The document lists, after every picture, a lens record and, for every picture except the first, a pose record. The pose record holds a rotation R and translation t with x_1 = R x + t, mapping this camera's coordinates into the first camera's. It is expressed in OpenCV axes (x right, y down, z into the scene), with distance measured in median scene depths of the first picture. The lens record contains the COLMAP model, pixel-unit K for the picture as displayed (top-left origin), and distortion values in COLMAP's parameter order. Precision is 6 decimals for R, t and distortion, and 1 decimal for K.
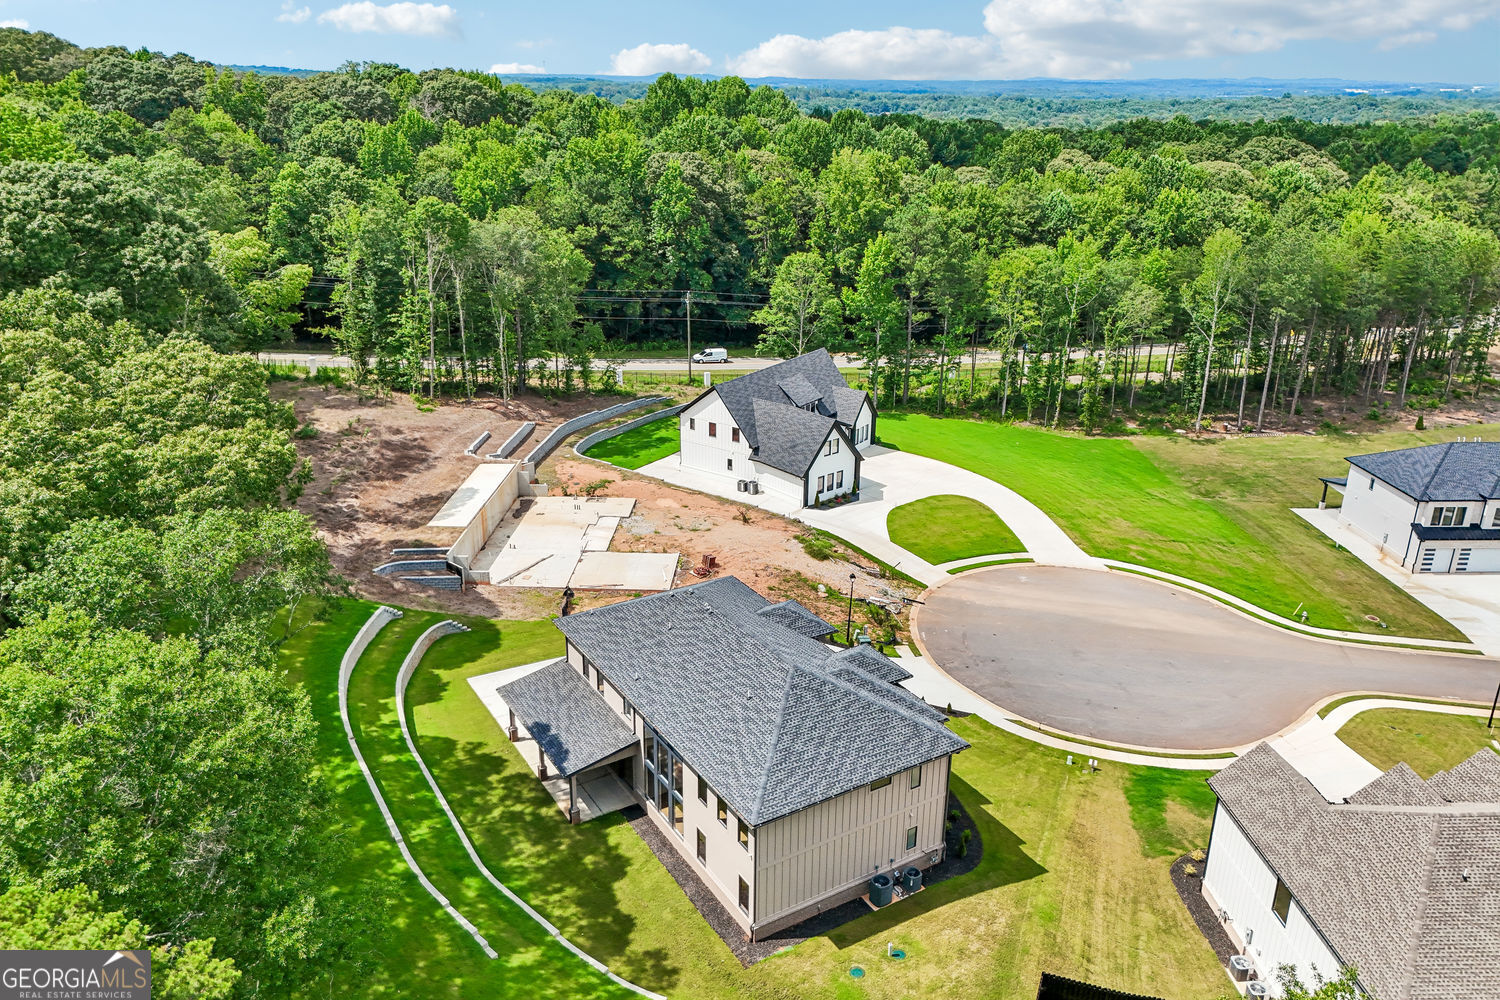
lens RADIAL K [[1108.6, 0, 753.0], [0, 1108.6, 497.0], [0, 0, 1]] dist [0.104905, -0.192124]
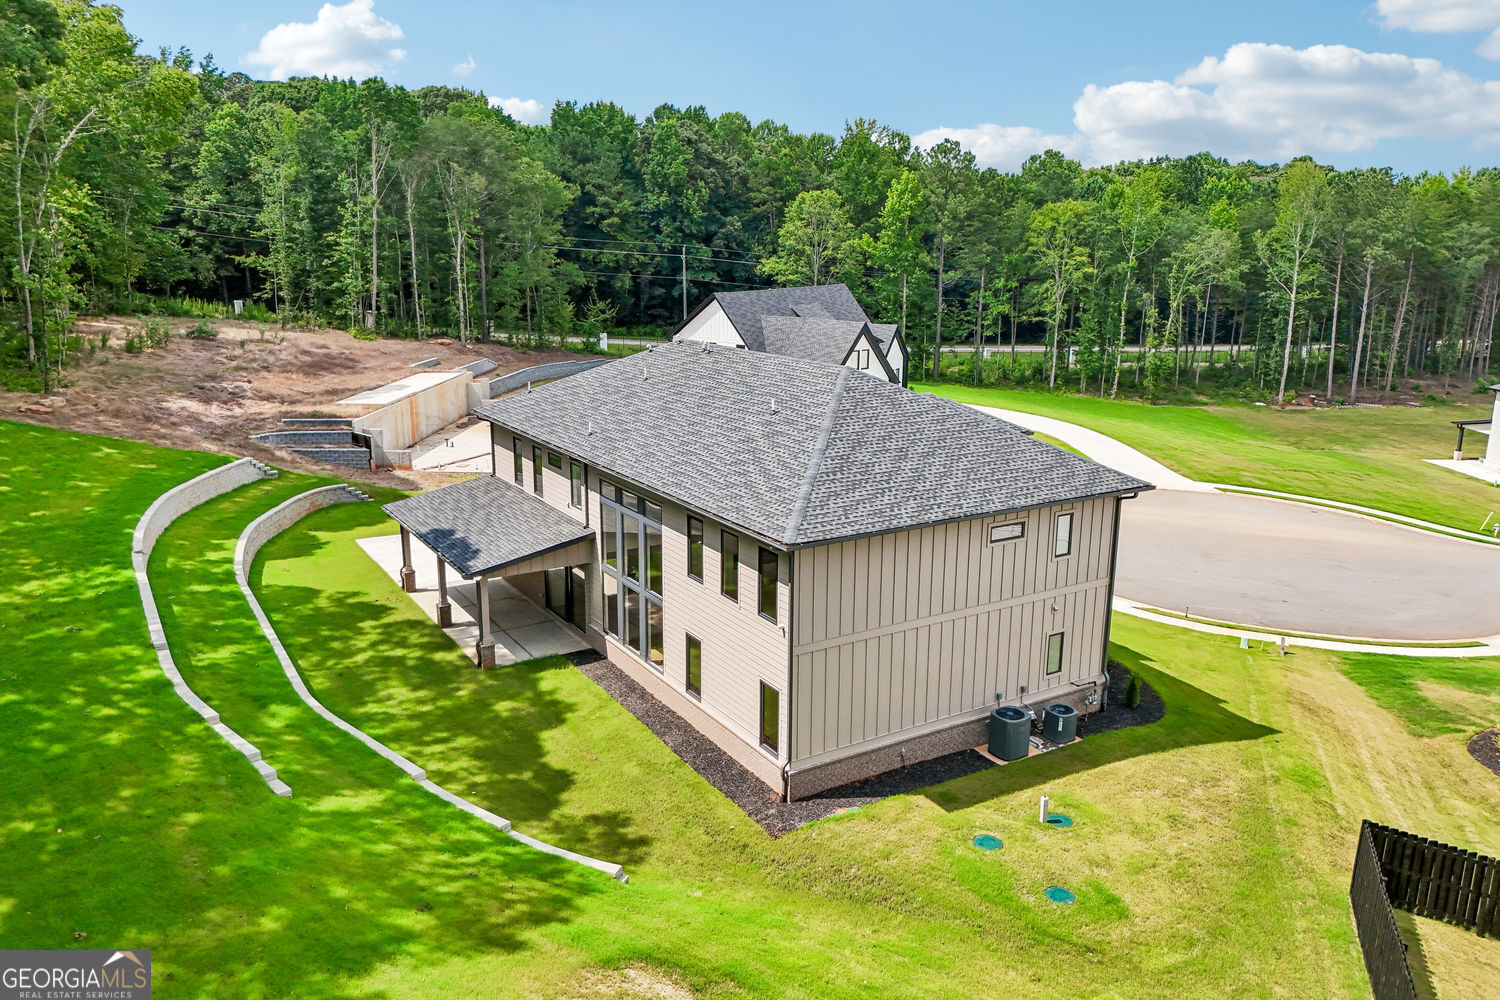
lens RADIAL K [[1108.1, 0, 750.0], [0, 1108.1, 500.0], [0, 0, 1]] dist [0.070854, -0.069753]
pose [[0.999982, -0.005532, -0.002342, -0.012977], [0.005215, 0.992920, -0.118674, 0.255989], [0.002982, 0.118660, 0.992931, 0.362105]]
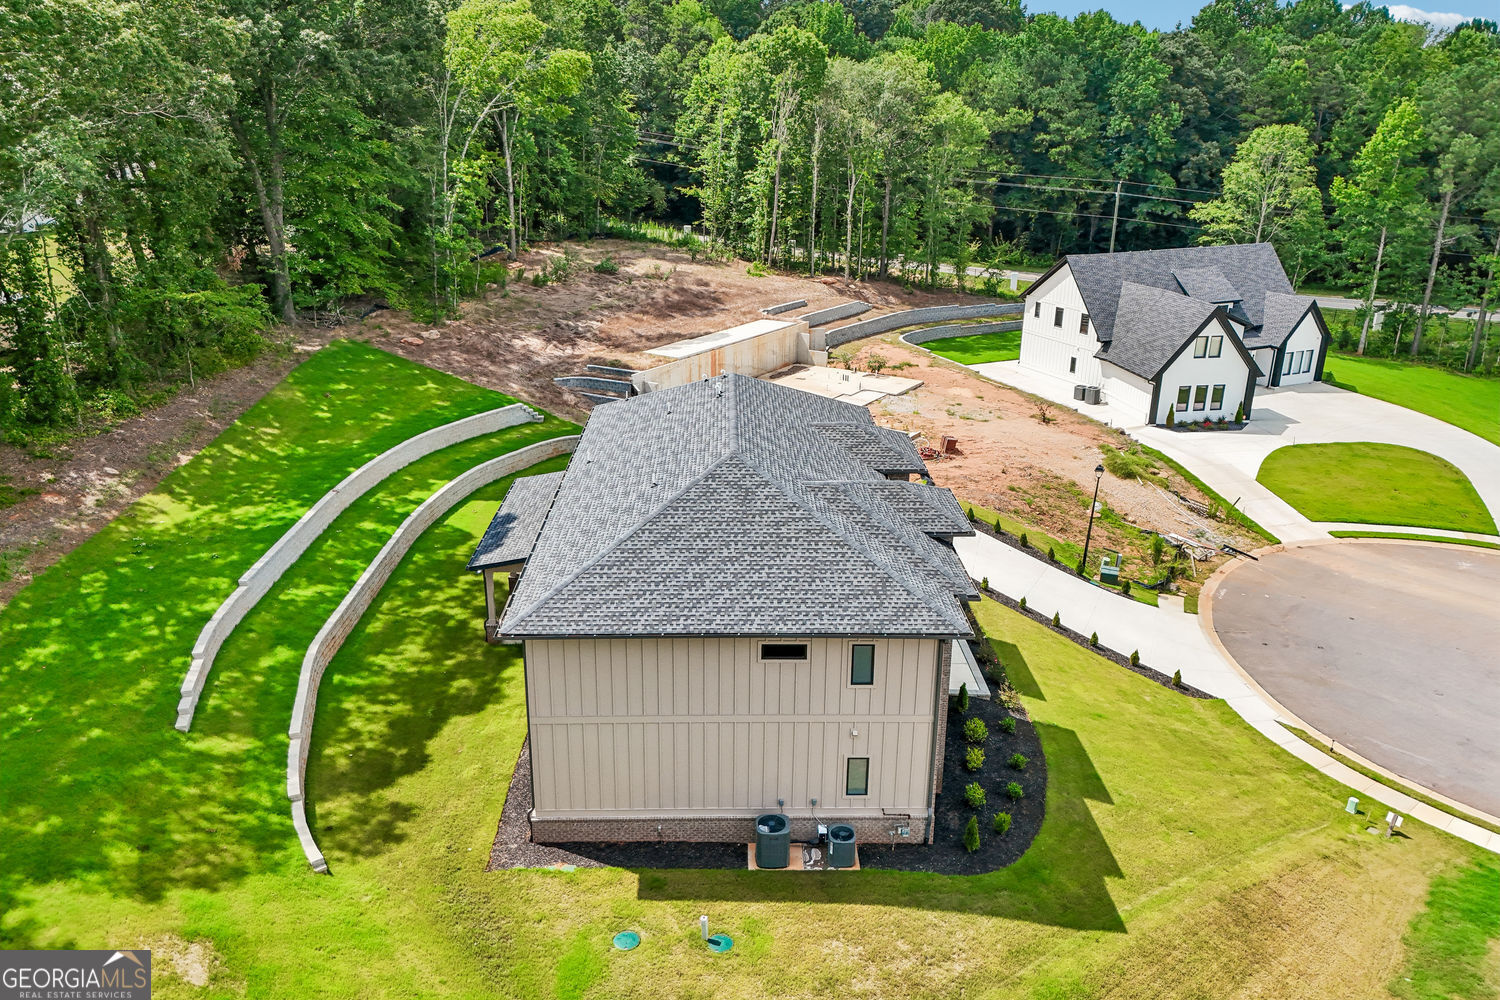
lens RADIAL K [[1108.1, 0, 750.0], [0, 1108.1, 500.0], [0, 0, 1]] dist [0.070854, -0.069753]
pose [[0.862383, 0.170280, -0.476761, 0.297955], [-0.177658, 0.983636, 0.029961, 0.138050], [0.474061, 0.058862, 0.878522, 0.406666]]
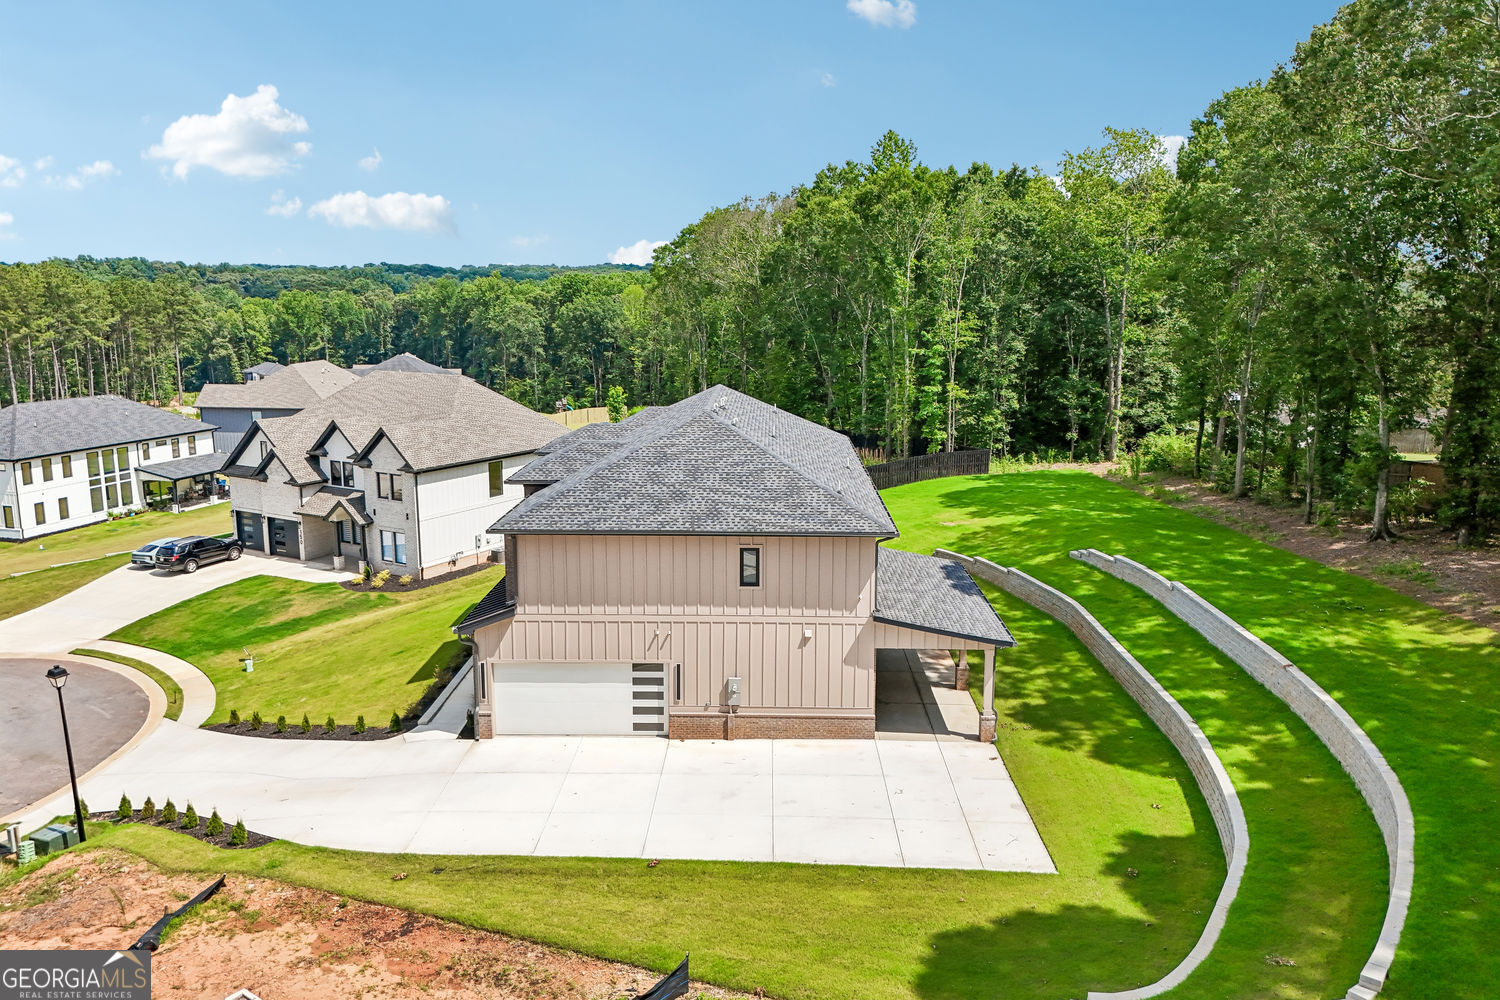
lens RADIAL K [[1108.1, 0, 750.0], [0, 1108.1, 500.0], [0, 0, 1]] dist [0.070854, -0.069753]
pose [[-0.839391, -0.114520, 0.531326, -0.410377], [0.178561, 0.865192, 0.468571, -0.158497], [-0.513360, 0.488188, -0.705786, 1.450414]]
